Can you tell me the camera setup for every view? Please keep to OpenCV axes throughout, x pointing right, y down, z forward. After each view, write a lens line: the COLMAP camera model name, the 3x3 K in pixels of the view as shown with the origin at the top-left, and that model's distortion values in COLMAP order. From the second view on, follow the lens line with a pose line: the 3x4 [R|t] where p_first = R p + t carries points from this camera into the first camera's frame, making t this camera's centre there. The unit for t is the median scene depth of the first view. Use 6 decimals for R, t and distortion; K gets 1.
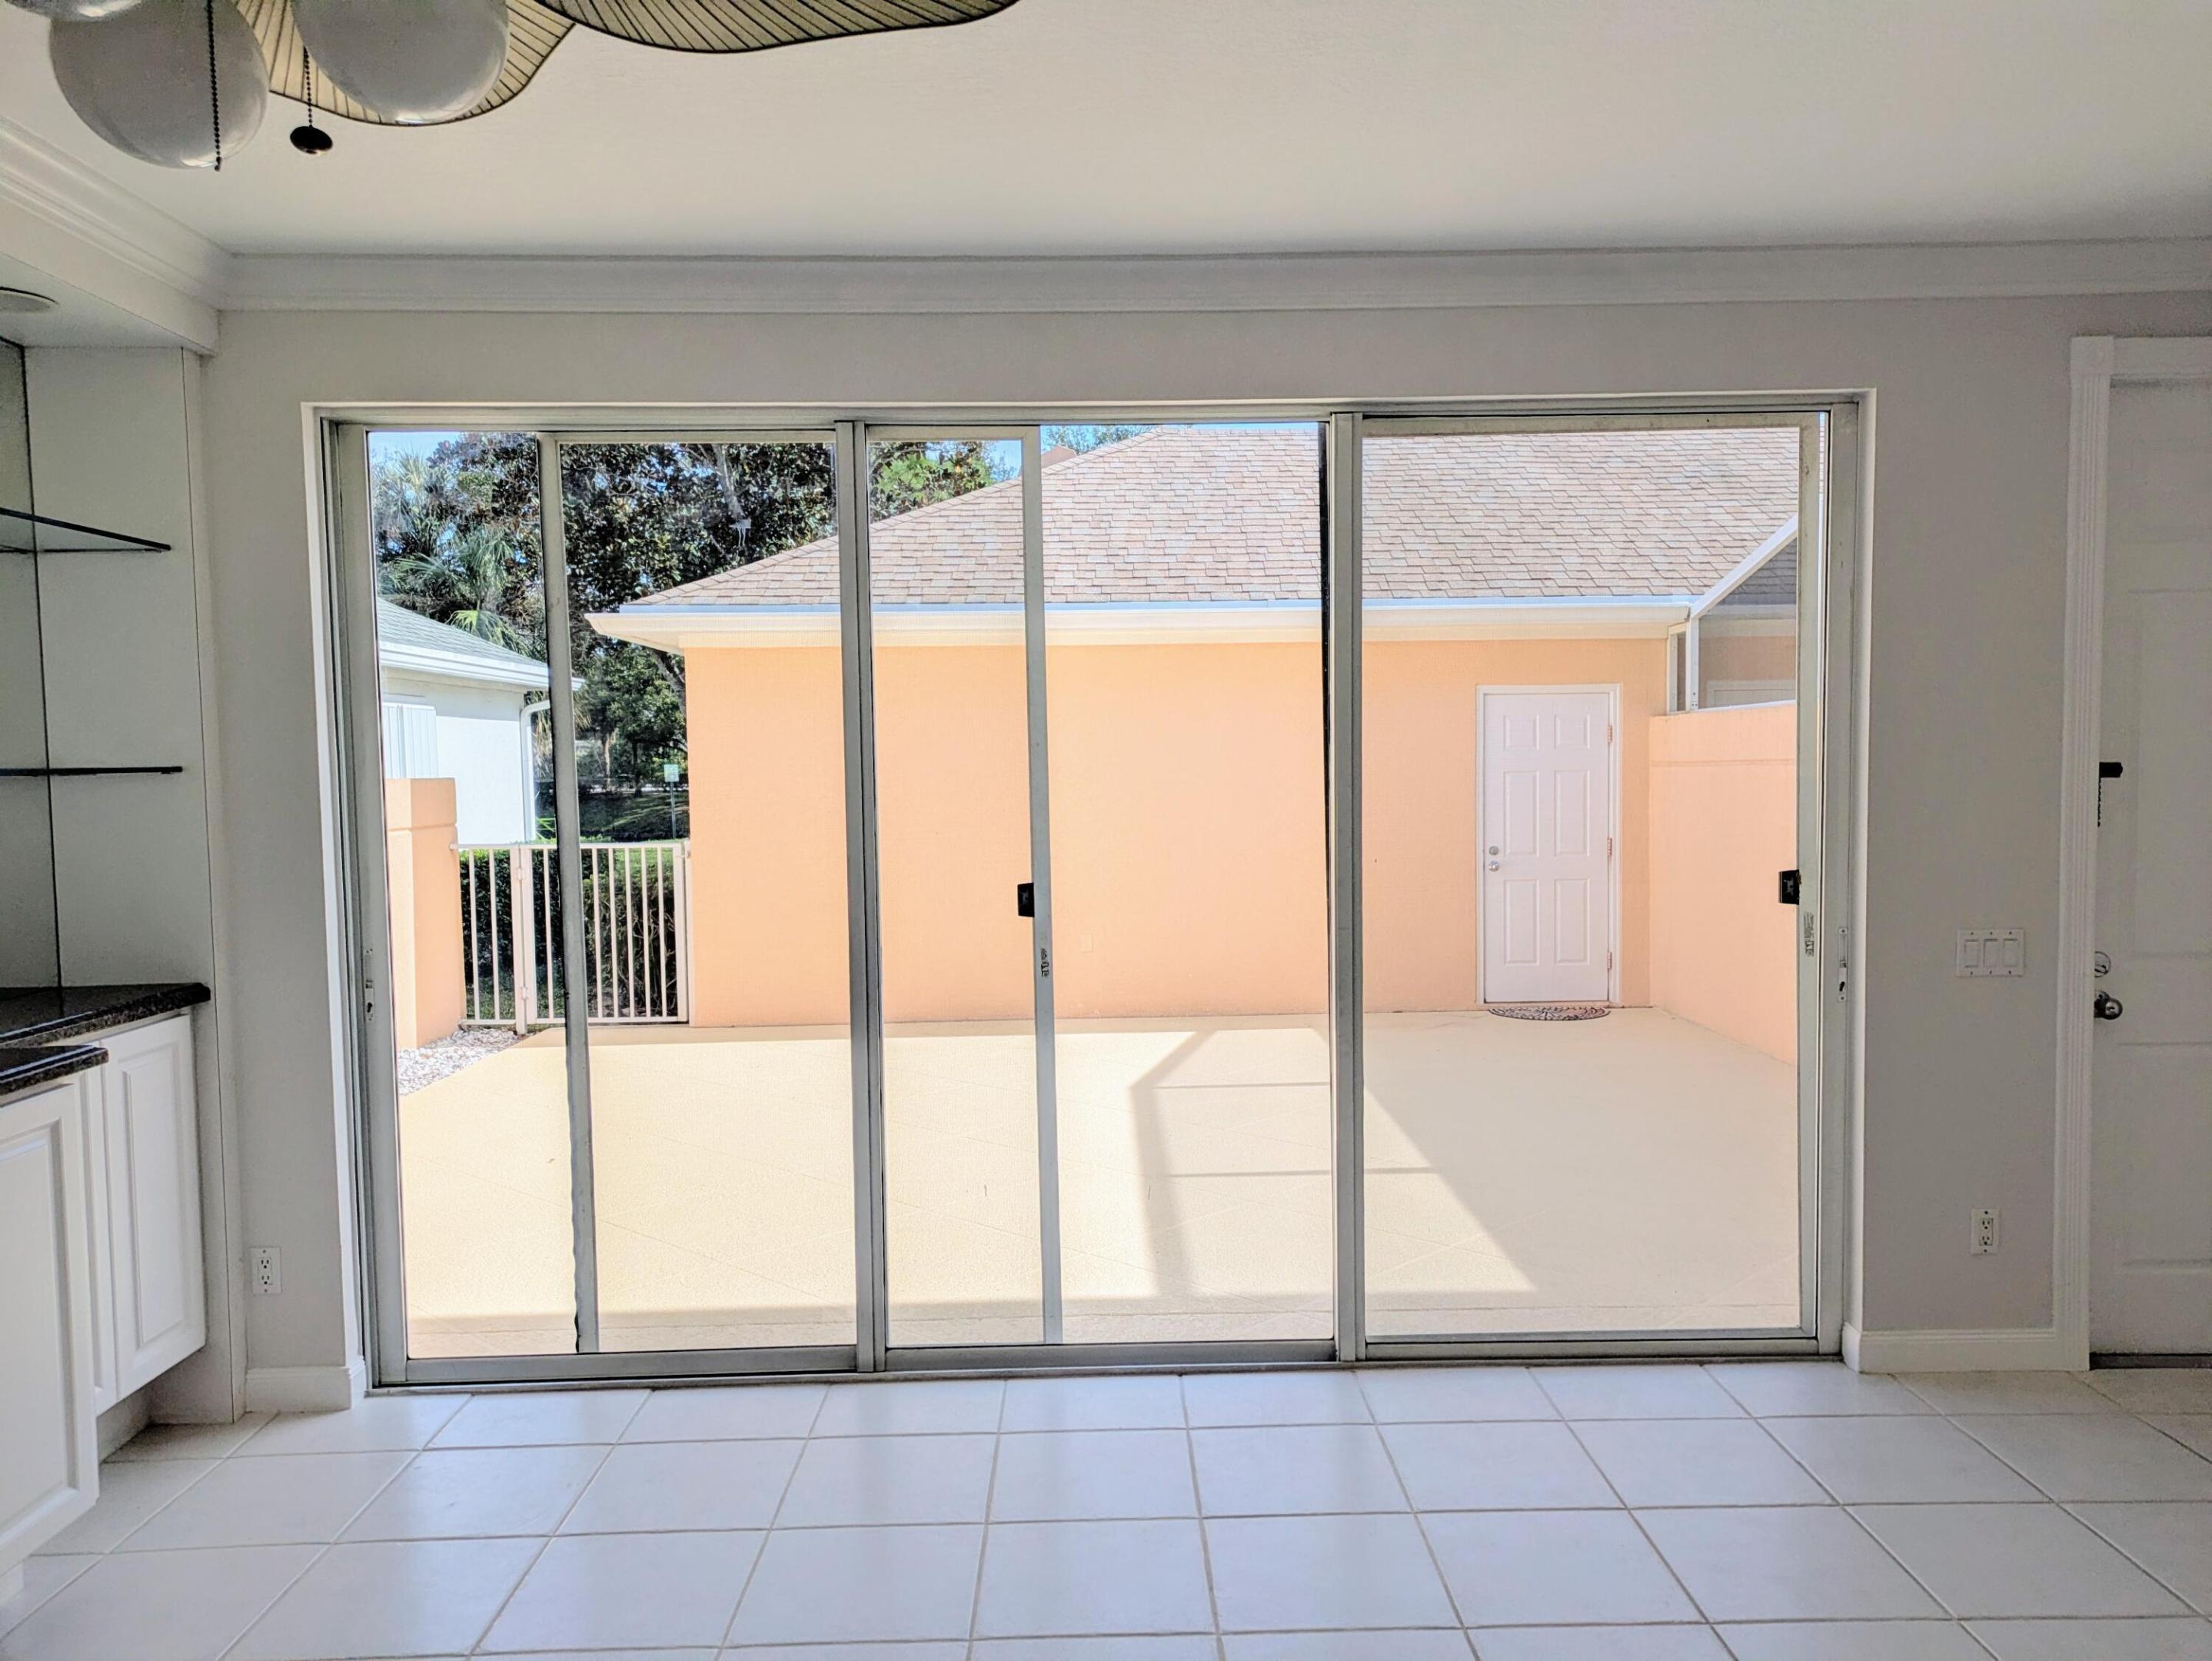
lens RADIAL K [[1607.9, 0, 1116.2], [0, 1607.9, 850.0], [0, 0, 1]] dist [0.063816, -0.068518]
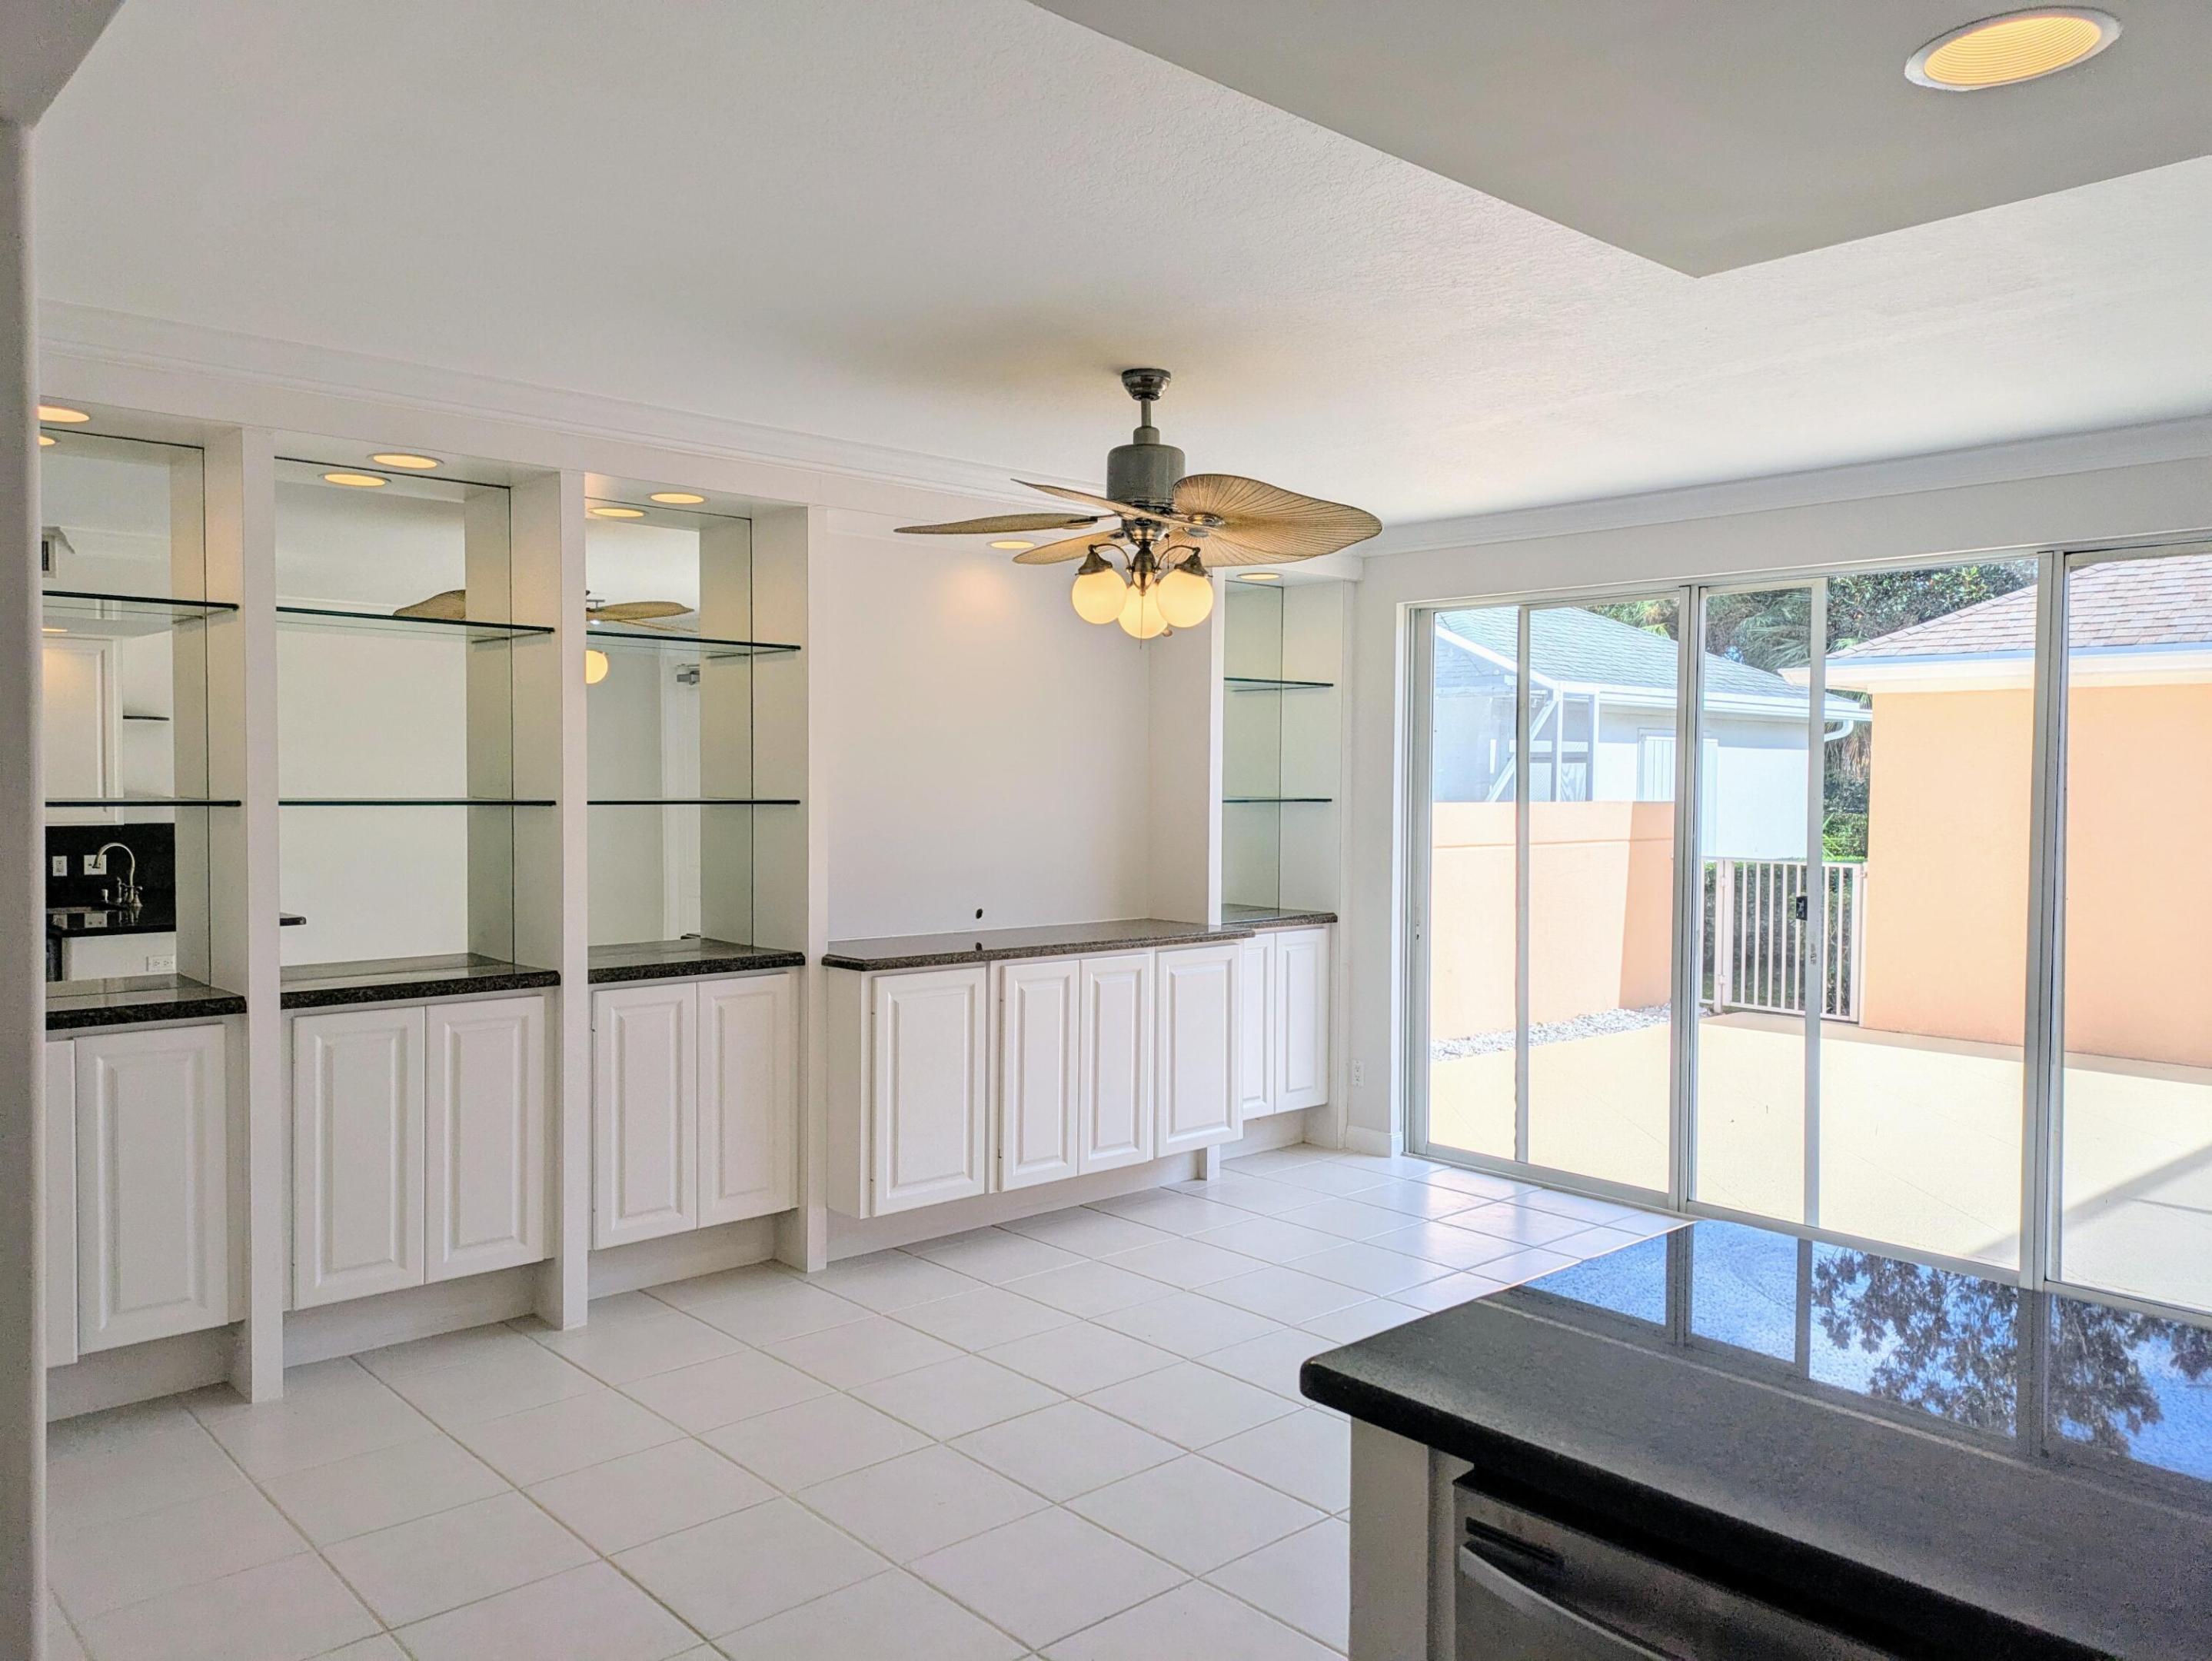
lens RADIAL K [[1607.9, 0, 1116.2], [0, 1607.9, 850.0], [0, 0, 1]] dist [0.063816, -0.068518]
pose [[0.666833, 0.055877, -0.743110, 0.600684], [-0.061998, 0.997888, 0.019401, -0.010971], [0.742624, 0.033134, 0.668888, -0.406311]]
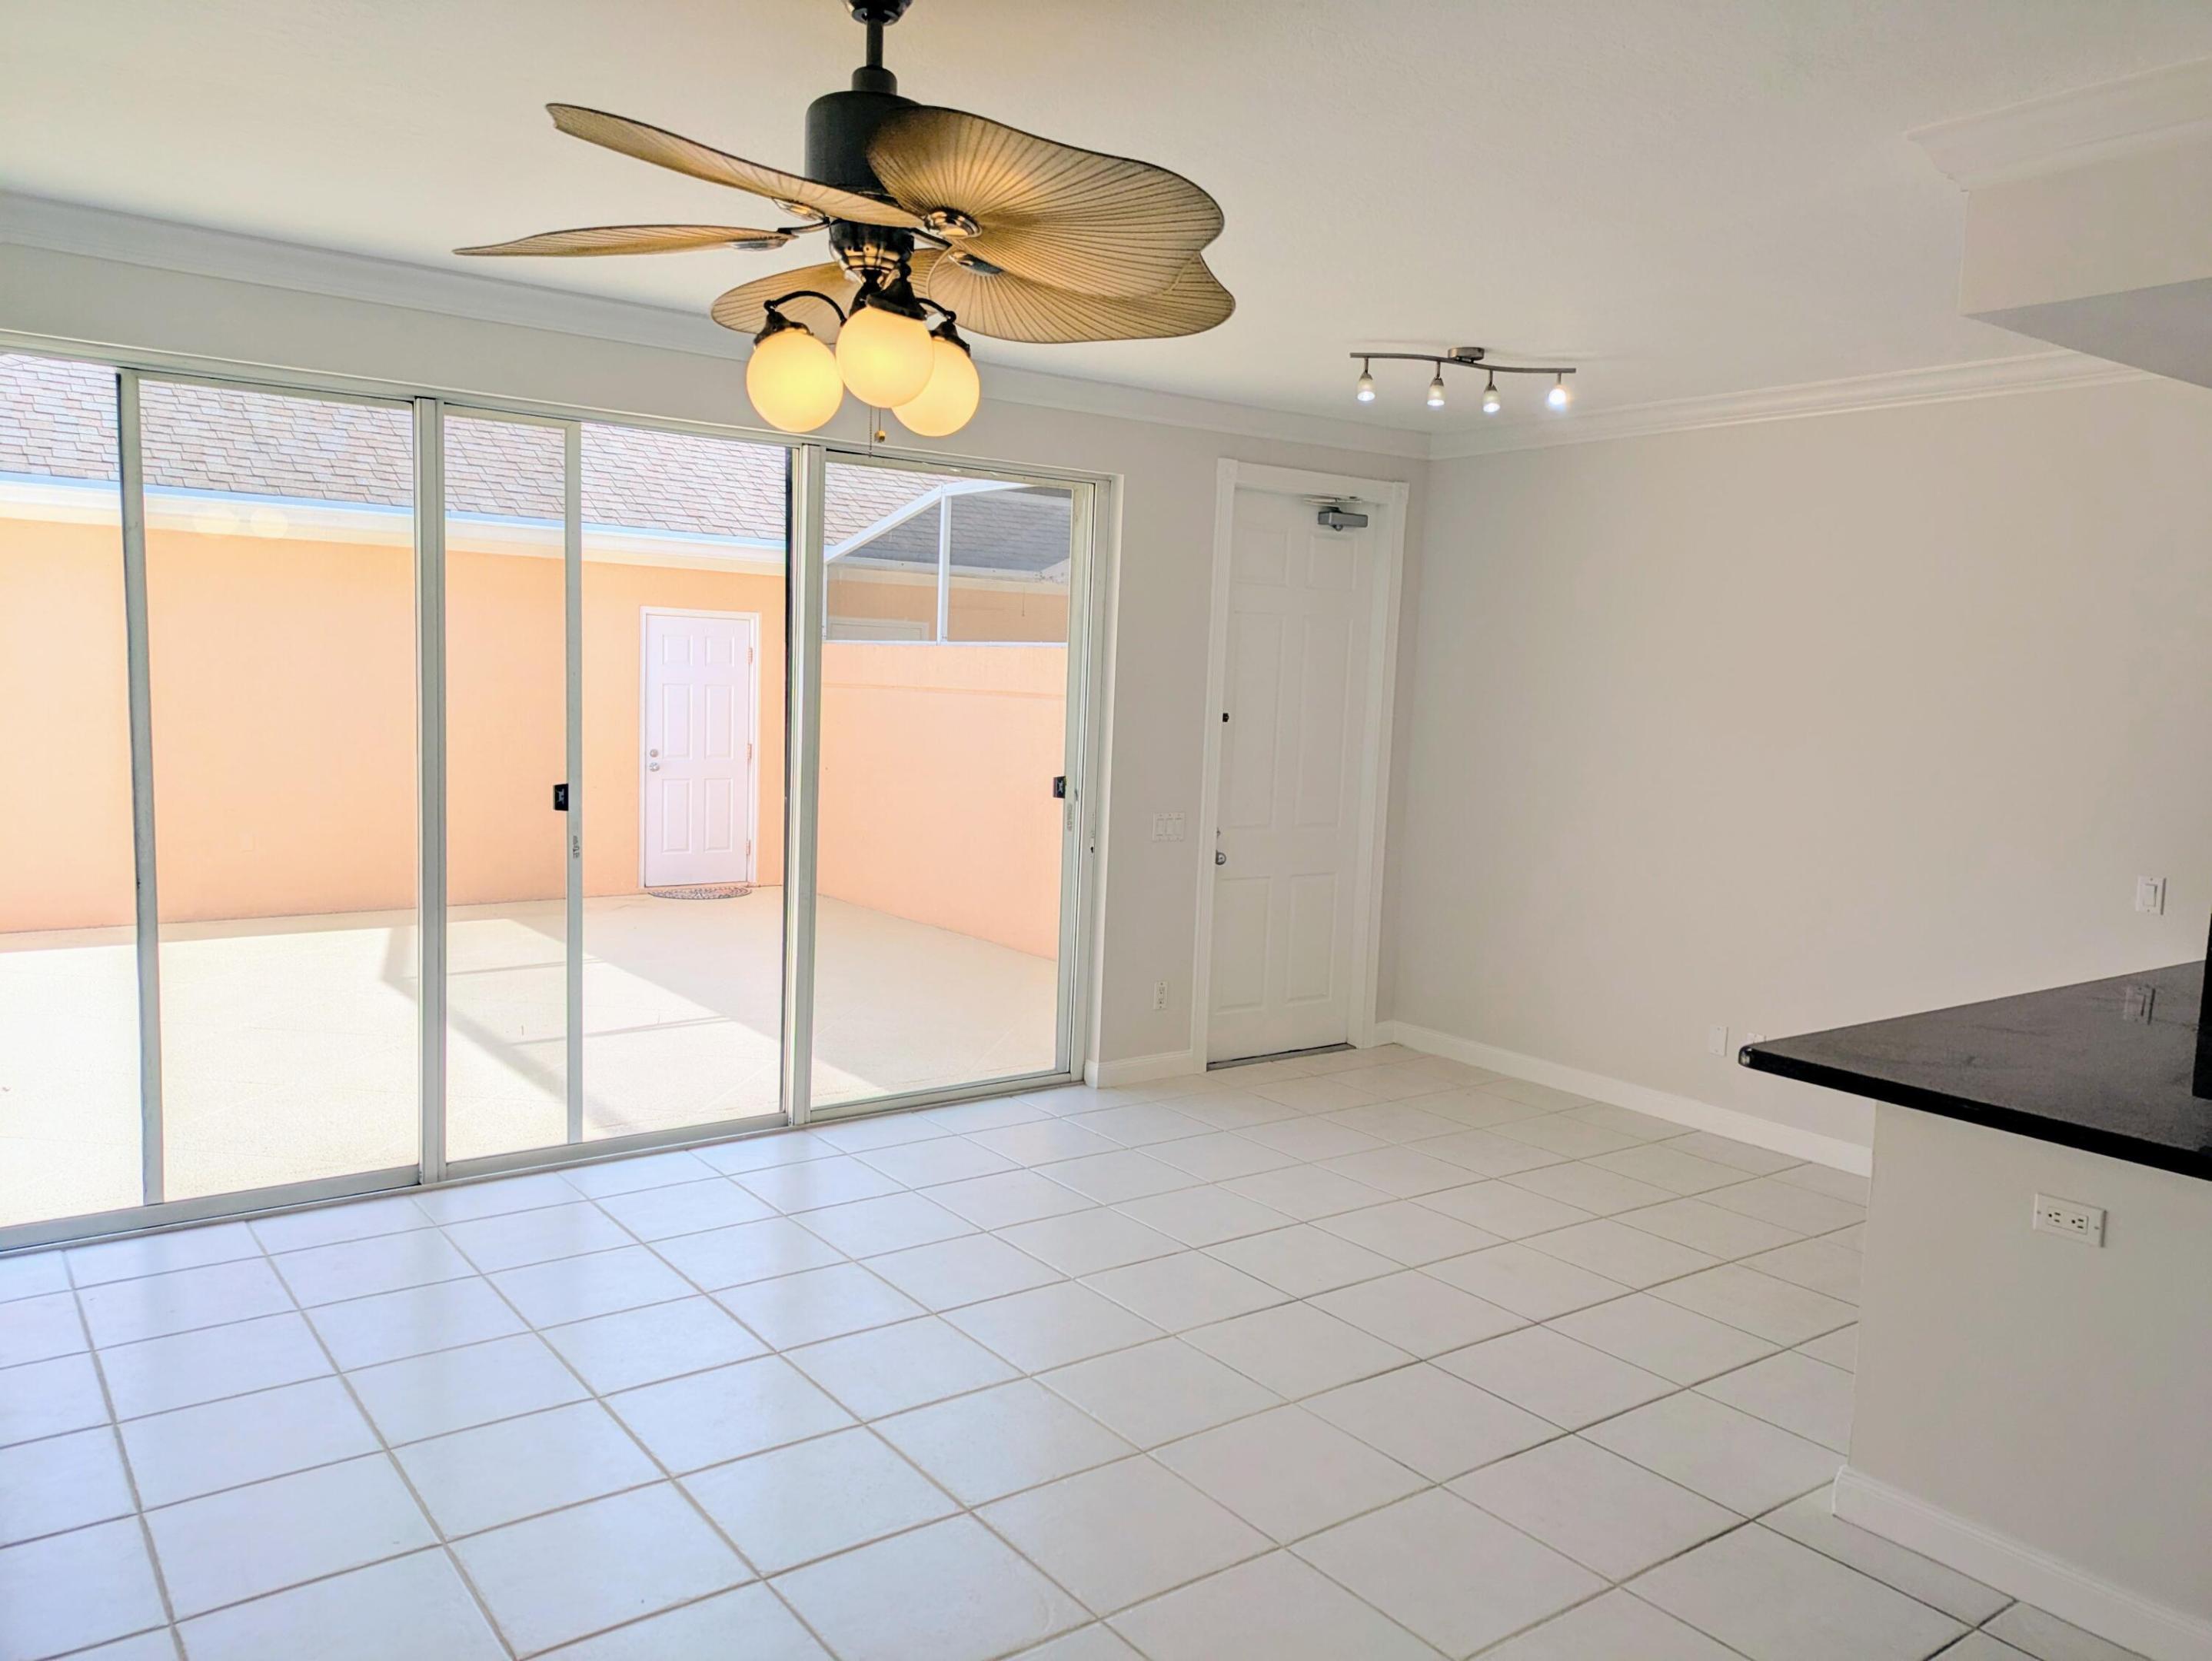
lens RADIAL K [[1621.1, 0, 1074.9], [0, 1621.1, 846.7], [0, 0, 1]] dist [0.060148, -0.064169]
pose [[0.817473, -0.021318, 0.575572, -0.459387], [-0.014283, 0.998257, 0.057259, -0.009215], [-0.575789, -0.055029, 0.815744, -0.271267]]
